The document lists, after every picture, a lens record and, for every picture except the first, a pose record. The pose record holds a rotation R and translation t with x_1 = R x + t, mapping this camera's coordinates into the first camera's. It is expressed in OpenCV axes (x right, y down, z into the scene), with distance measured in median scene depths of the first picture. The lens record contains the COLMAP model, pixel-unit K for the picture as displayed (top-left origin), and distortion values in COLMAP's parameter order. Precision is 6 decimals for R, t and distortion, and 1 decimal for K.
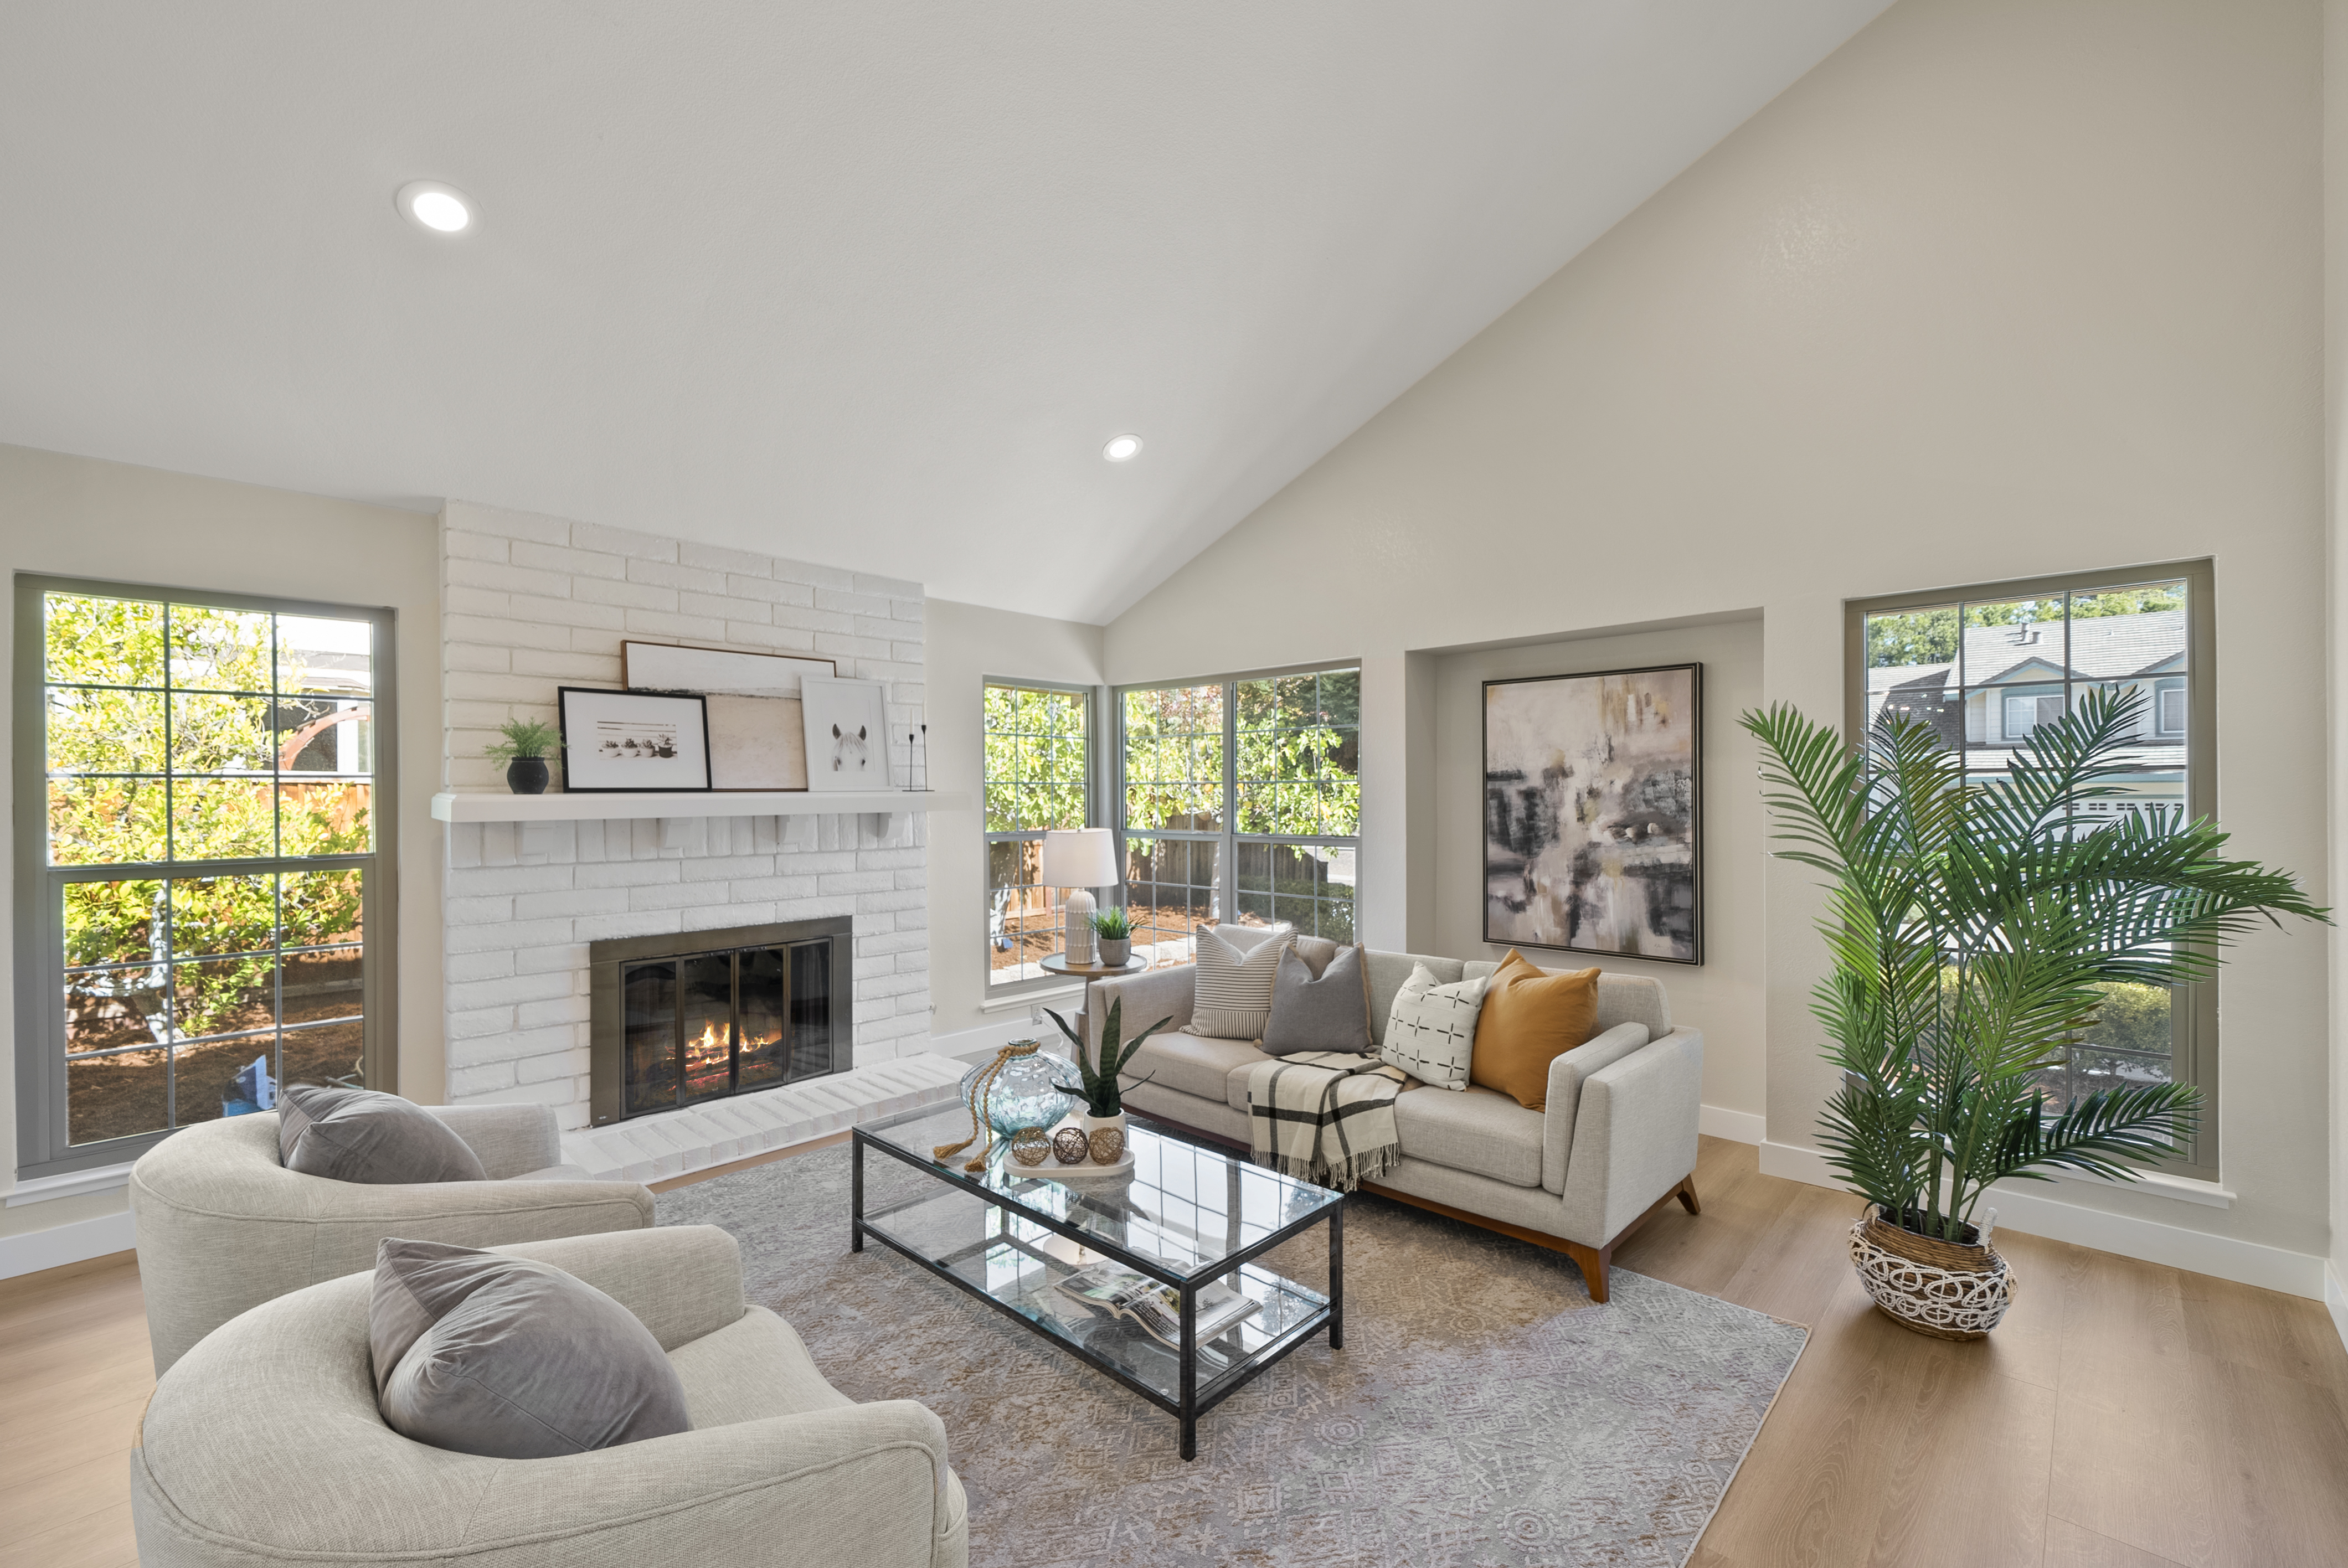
lens RADIAL K [[987.3, 0, 1163.7], [0, 987.3, 793.0], [0, 0, 1]] dist [0.000072, -0.000068]
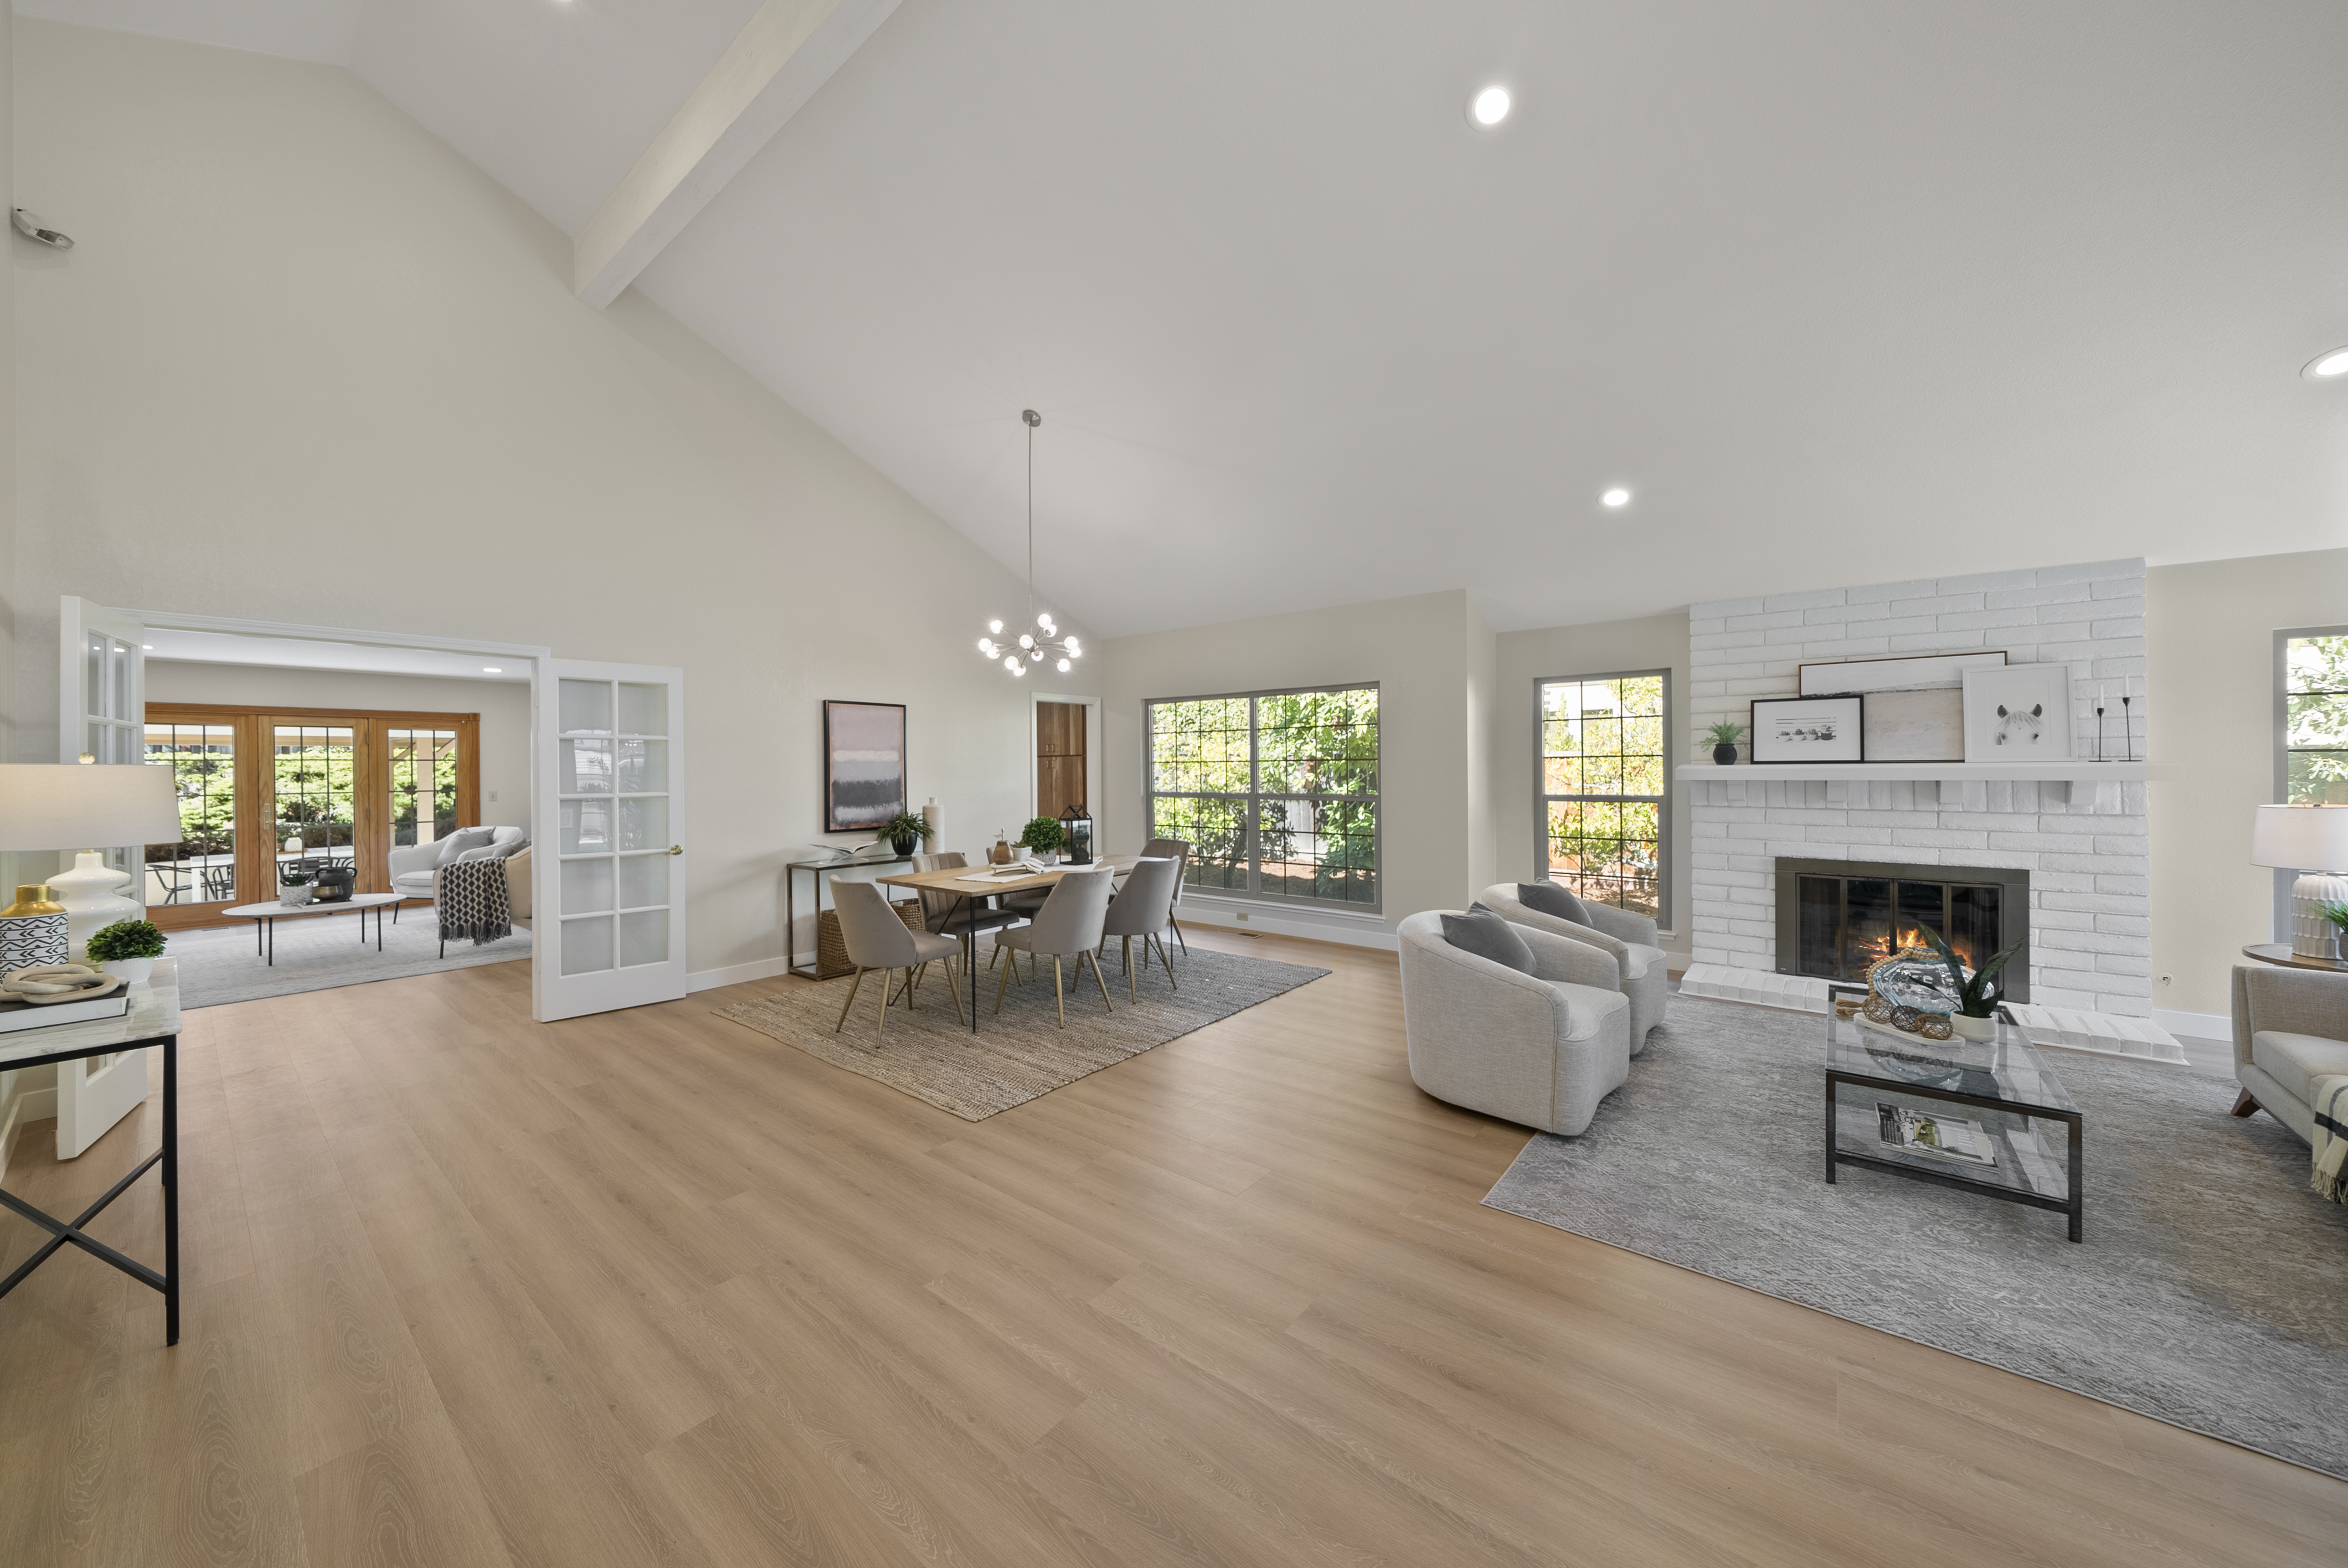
lens RADIAL K [[824.6, 0, 1173.5], [0, 824.6, 772.2], [0, 0, 1]] dist [0.000816, 0.000048]
pose [[0.087174, 0.009387, -0.996149, 0.630366], [0.004121, 0.999944, 0.009784, -0.003657], [0.996185, -0.004958, 0.087130, -0.083840]]
